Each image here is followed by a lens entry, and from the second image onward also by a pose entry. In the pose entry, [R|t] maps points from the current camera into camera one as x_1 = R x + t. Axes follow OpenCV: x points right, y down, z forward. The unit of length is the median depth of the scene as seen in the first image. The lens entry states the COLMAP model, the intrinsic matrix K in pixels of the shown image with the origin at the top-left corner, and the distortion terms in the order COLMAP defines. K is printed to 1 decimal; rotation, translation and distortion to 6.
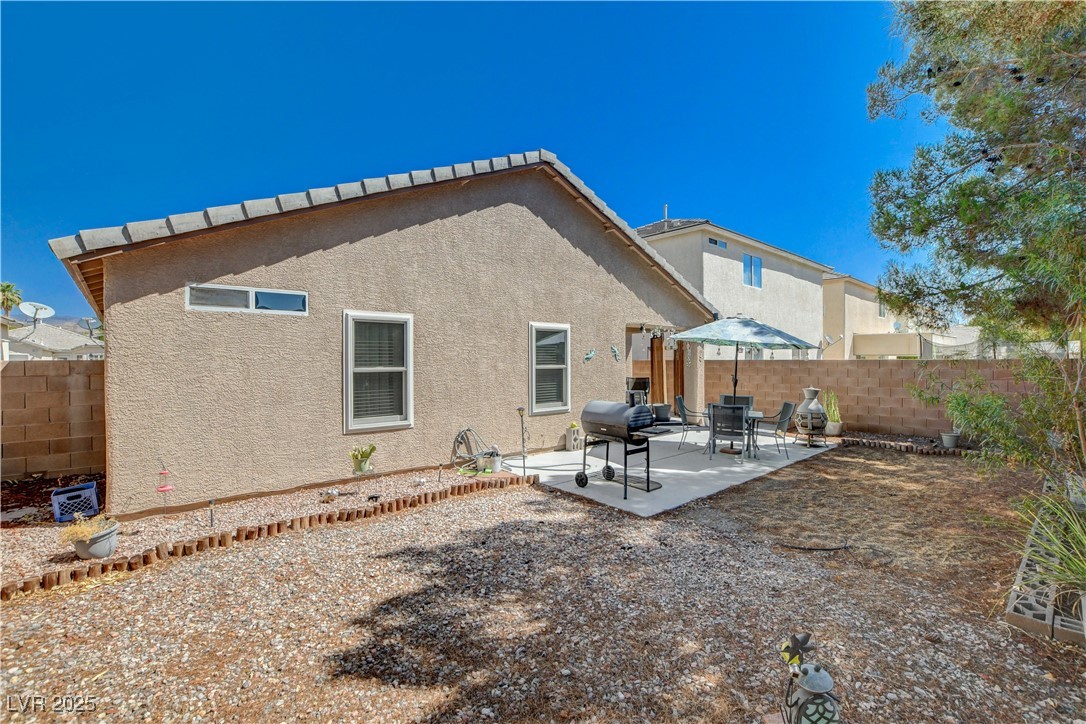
lens RADIAL K [[483.6, 0, 547.4], [0, 483.6, 360.6], [0, 0, 1]] dist [-0.020787, -0.000012]
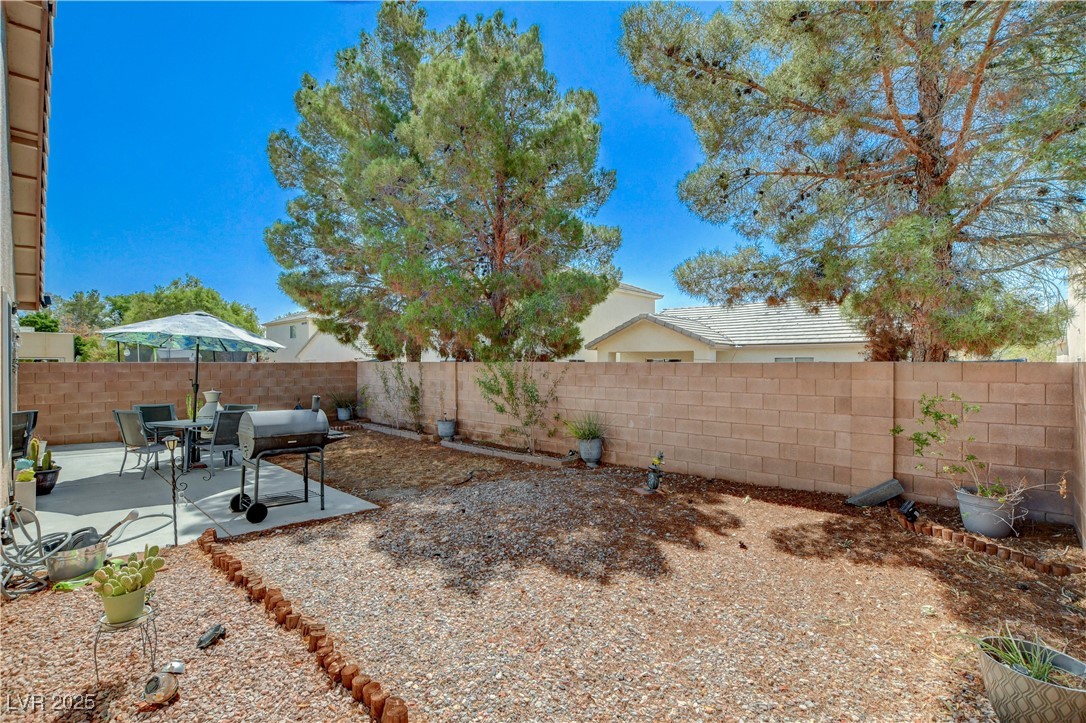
lens RADIAL K [[483.6, 0, 546.7], [0, 483.6, 362.1], [0, 0, 1]] dist [-0.020787, -0.000012]
pose [[-0.085295, 0.006036, 0.996337, -0.944690], [-0.002010, 0.999979, -0.006230, 0.003539], [-0.996354, -0.002534, -0.085281, 0.744927]]
